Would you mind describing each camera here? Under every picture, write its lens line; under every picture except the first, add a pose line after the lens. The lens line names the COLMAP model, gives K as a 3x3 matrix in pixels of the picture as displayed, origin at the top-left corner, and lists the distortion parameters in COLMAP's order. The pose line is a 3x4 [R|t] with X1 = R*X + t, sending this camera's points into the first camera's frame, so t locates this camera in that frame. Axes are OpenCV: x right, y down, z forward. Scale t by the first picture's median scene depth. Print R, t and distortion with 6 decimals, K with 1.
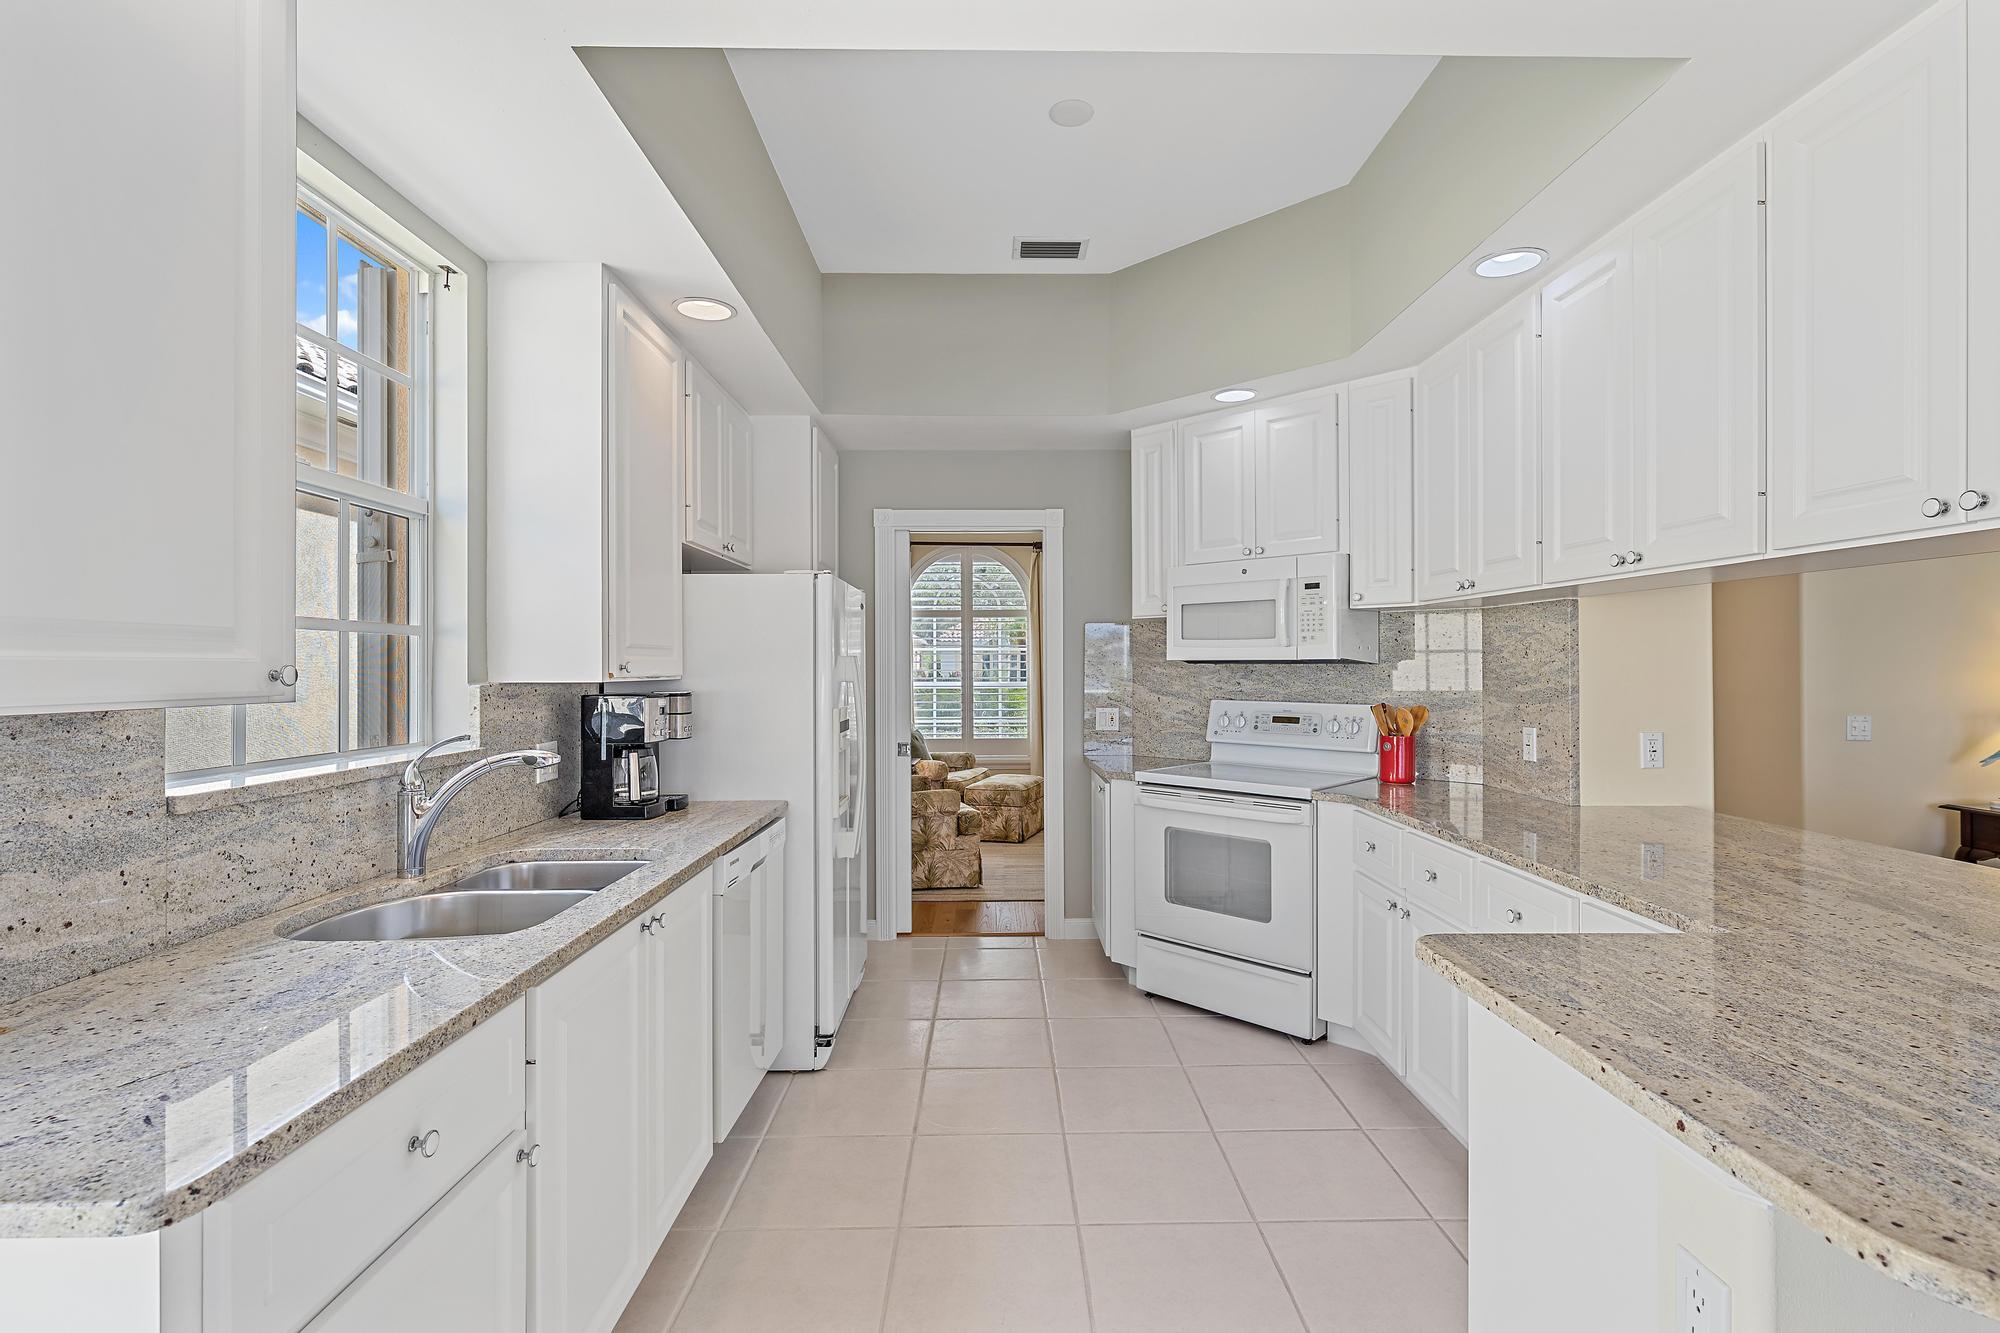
lens RADIAL K [[949.3, 0, 1014.9], [0, 949.3, 669.1], [0, 0, 1]] dist [0.021689, 0.000285]
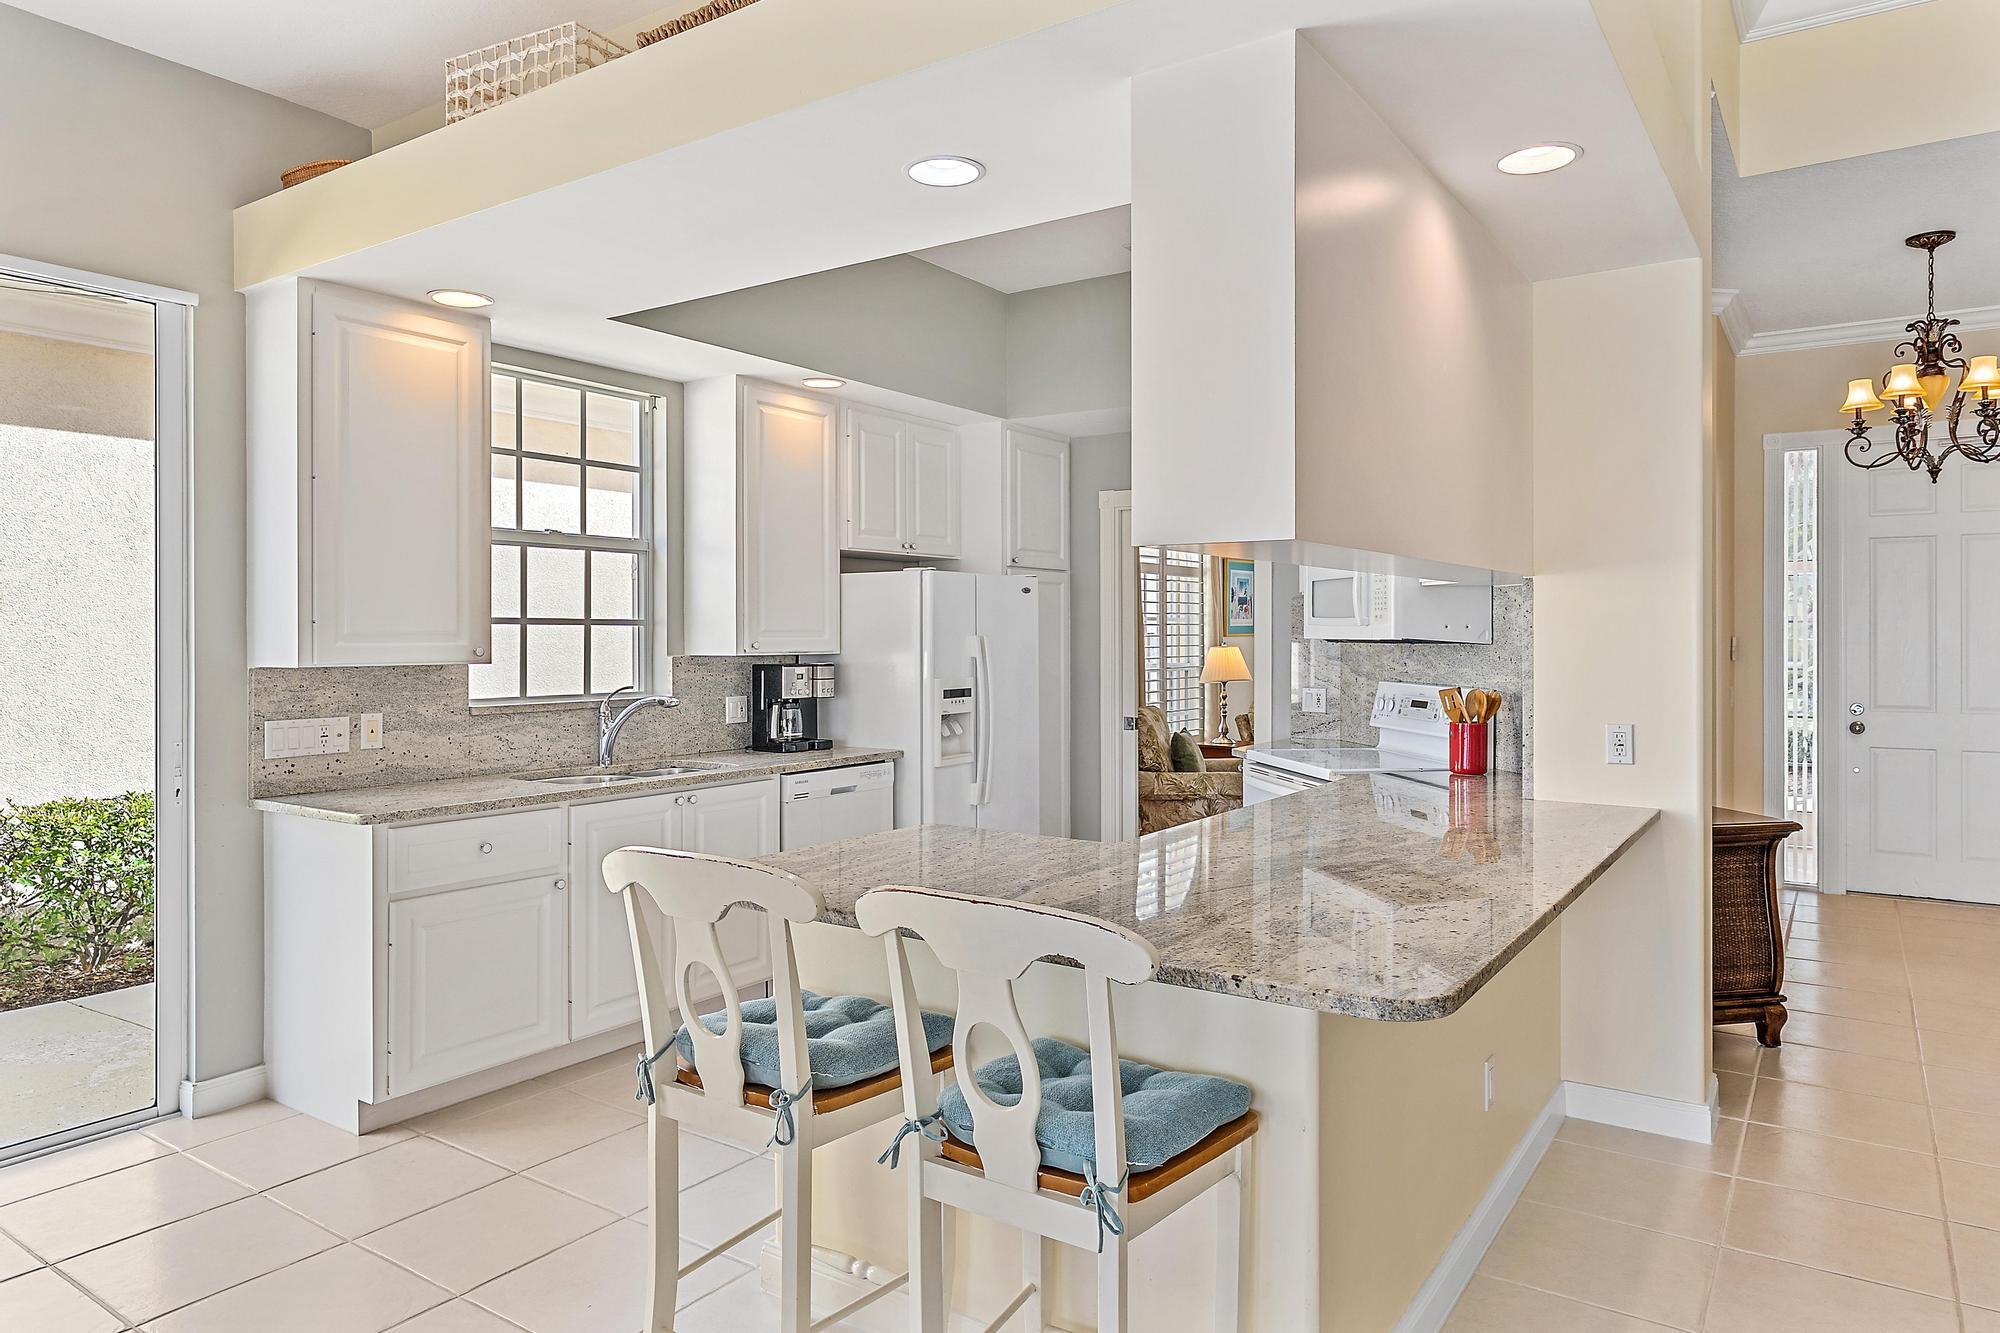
lens RADIAL K [[1277.8, 0, 987.0], [0, 1277.8, 652.2], [0, 0, 1]] dist [-0.002928, -0.000318]
pose [[0.808000, 0.009357, -0.589108, 0.965232], [-0.002812, 0.999924, 0.012025, -0.014938], [0.589175, -0.008060, 0.807965, -0.347274]]
